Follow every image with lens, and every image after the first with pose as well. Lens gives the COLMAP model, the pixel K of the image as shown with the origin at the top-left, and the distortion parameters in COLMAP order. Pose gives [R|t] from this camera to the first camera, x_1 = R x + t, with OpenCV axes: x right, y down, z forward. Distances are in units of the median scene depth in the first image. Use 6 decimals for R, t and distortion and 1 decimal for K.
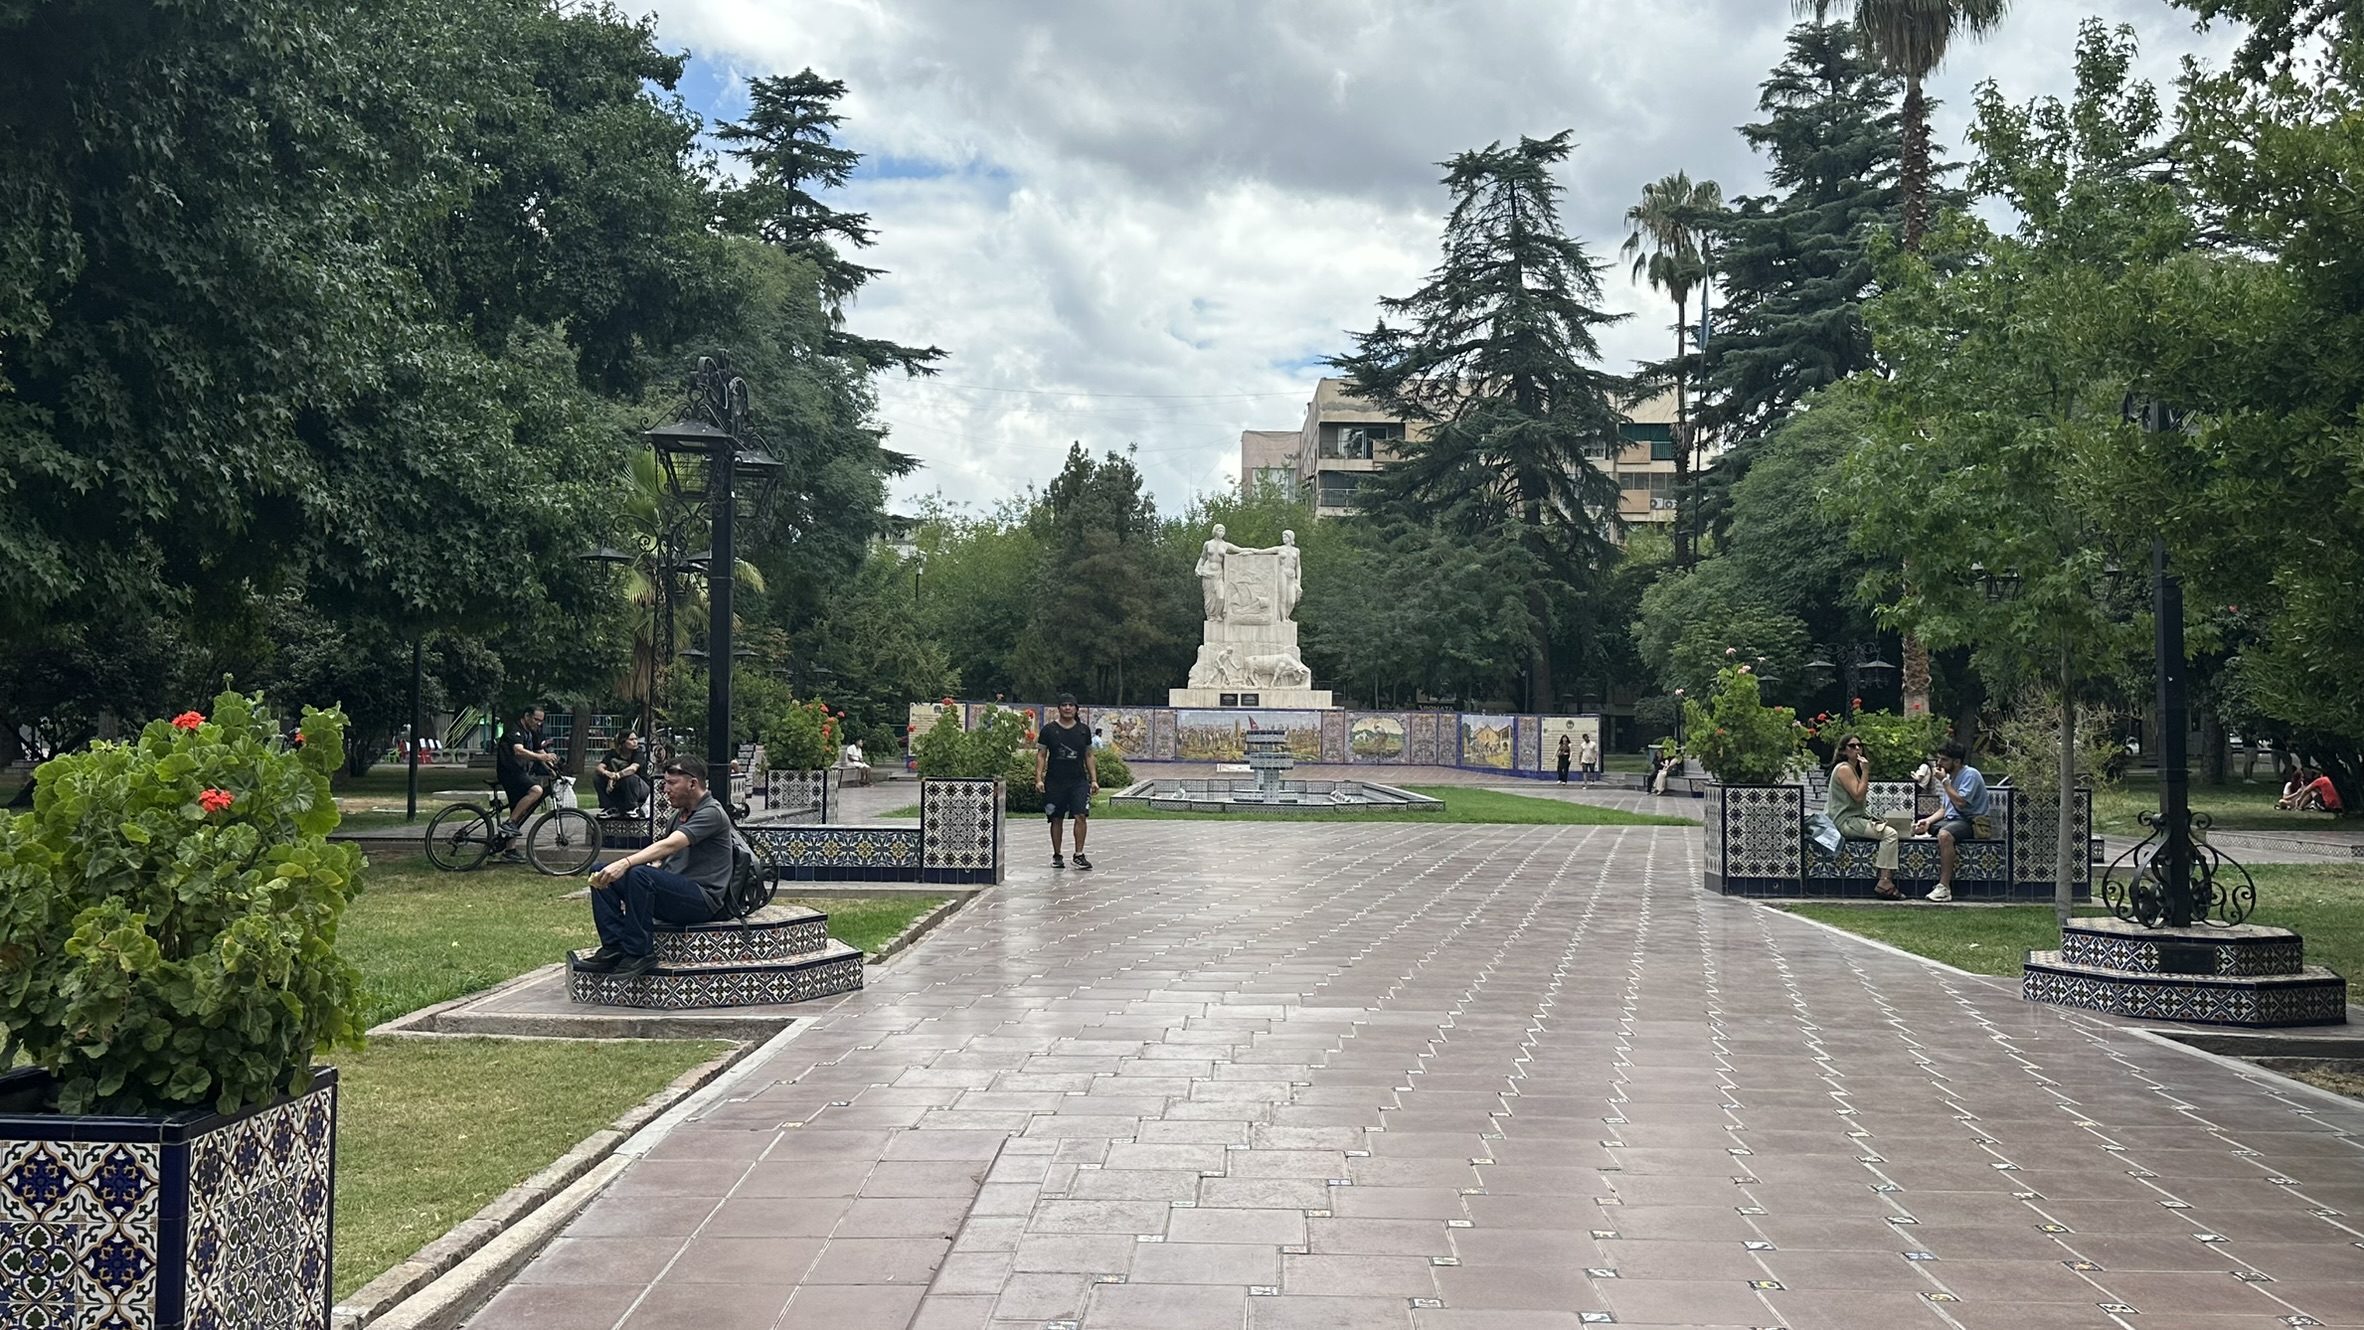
lens RADIAL K [[1953.8, 0, 1171.4], [0, 1953.8, 662.2], [0, 0, 1]] dist [0.012710, 0.000506]
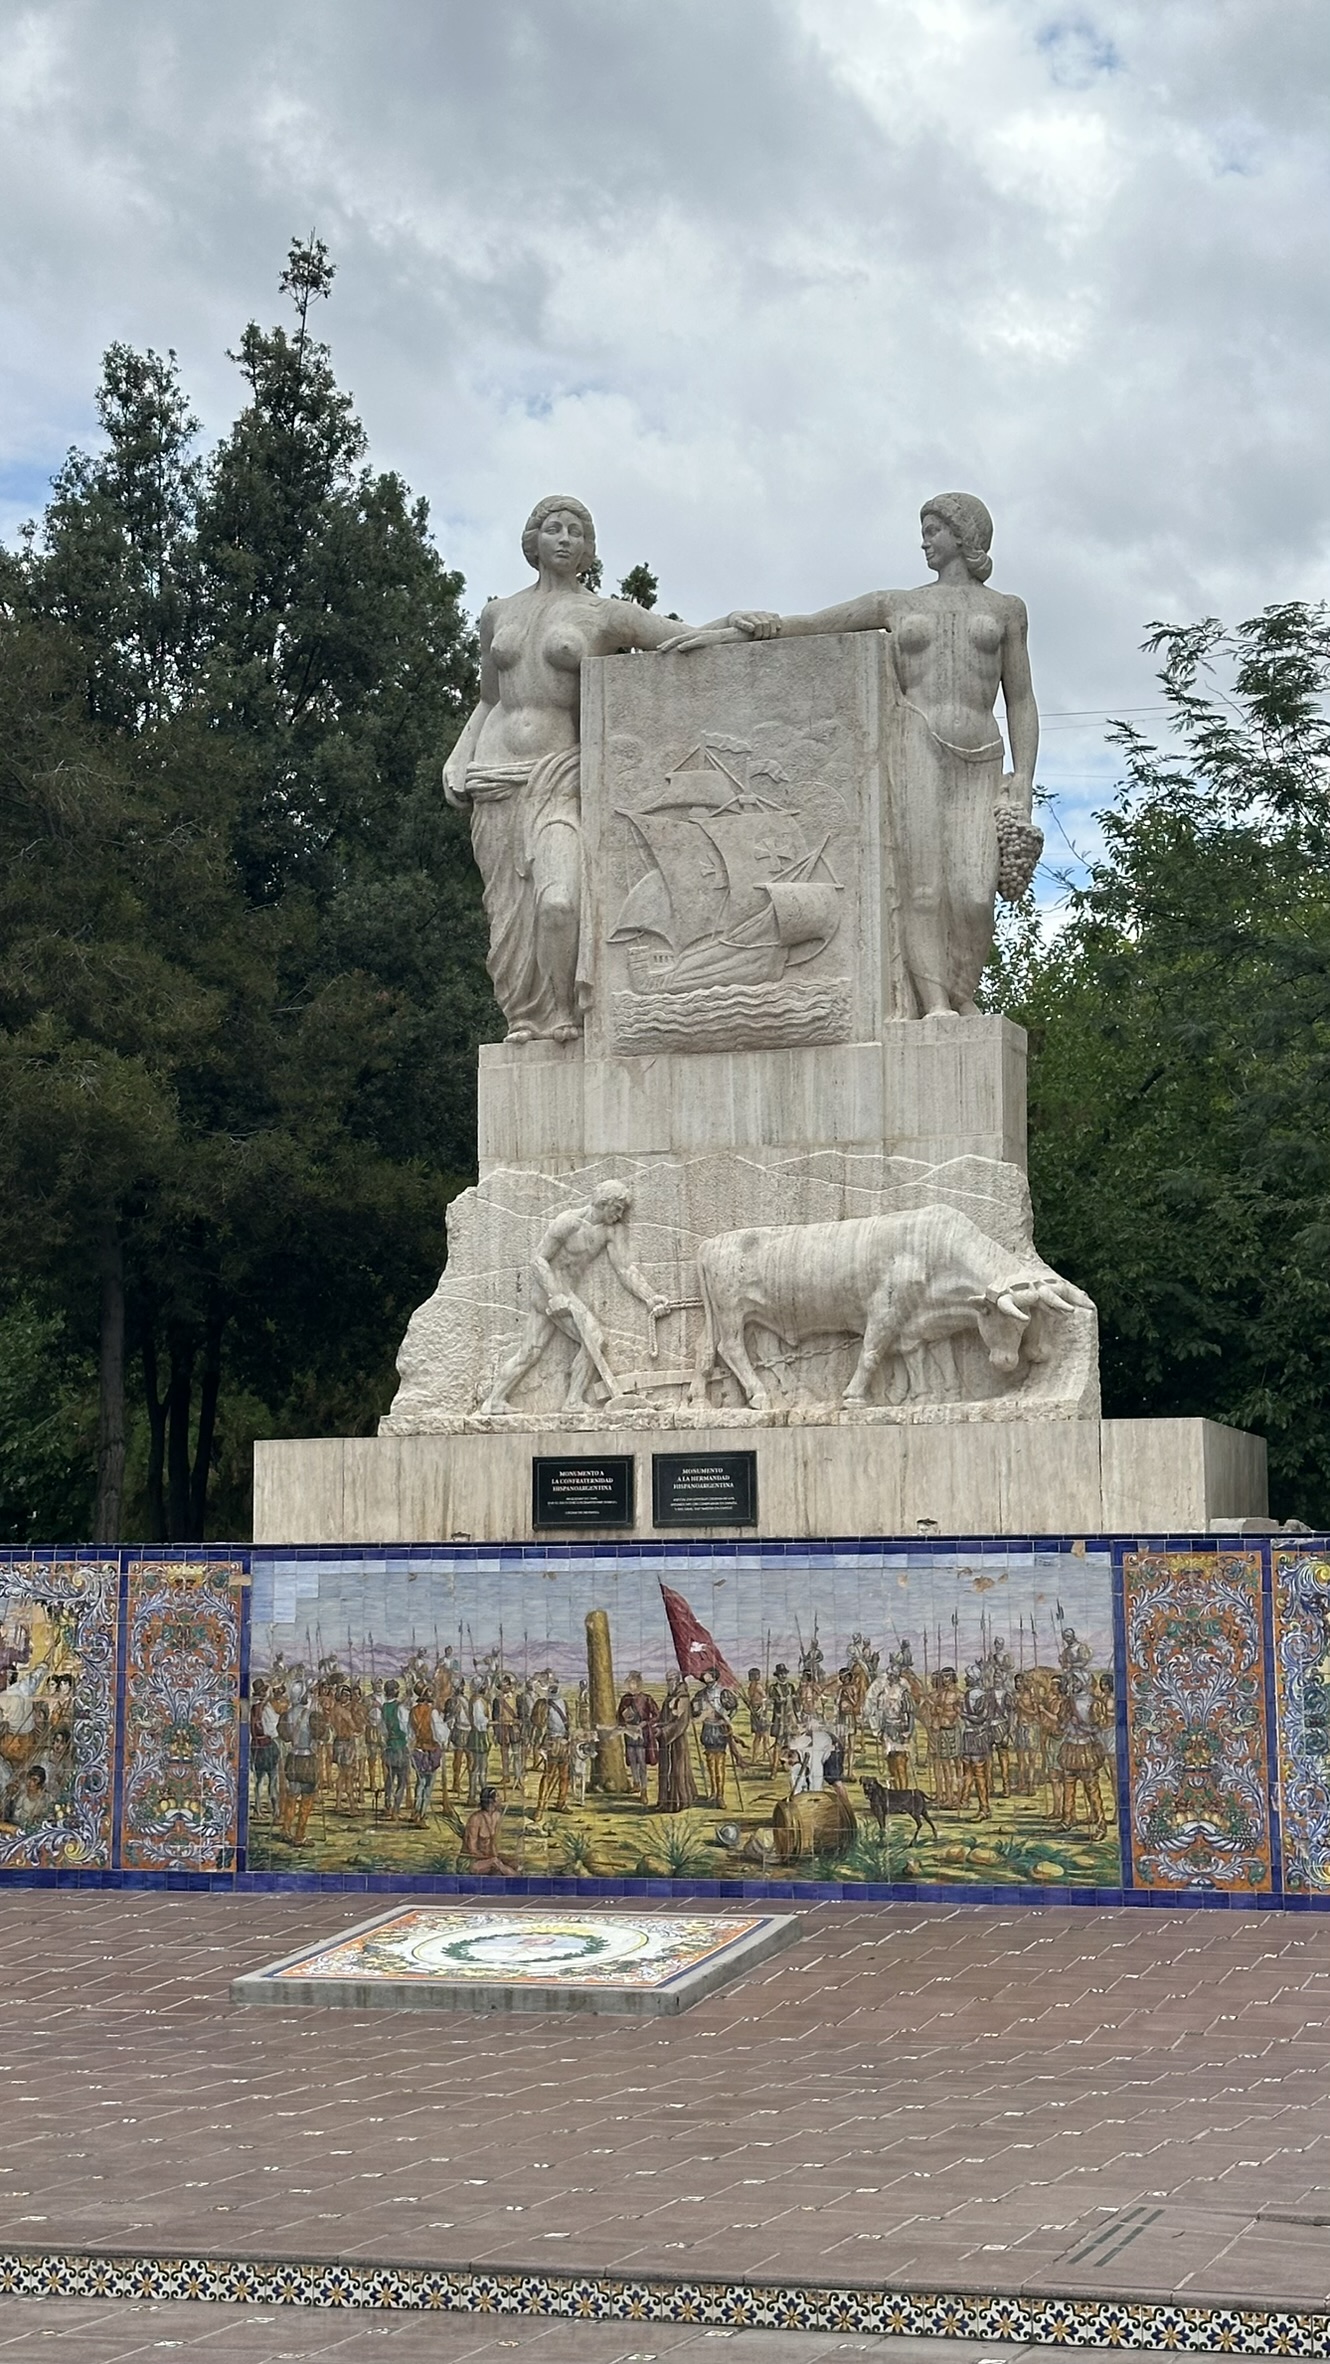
lens RADIAL K [[3517.8, 0, 675.0], [0, 3517.8, 1177.9], [0, 0, 1]] dist [0.129581, 0.000000]
pose [[0.959913, -0.053108, -0.275220, 0.121356], [0.023803, 0.993785, -0.108746, 0.025488], [0.279285, 0.097836, 0.955211, 0.721282]]
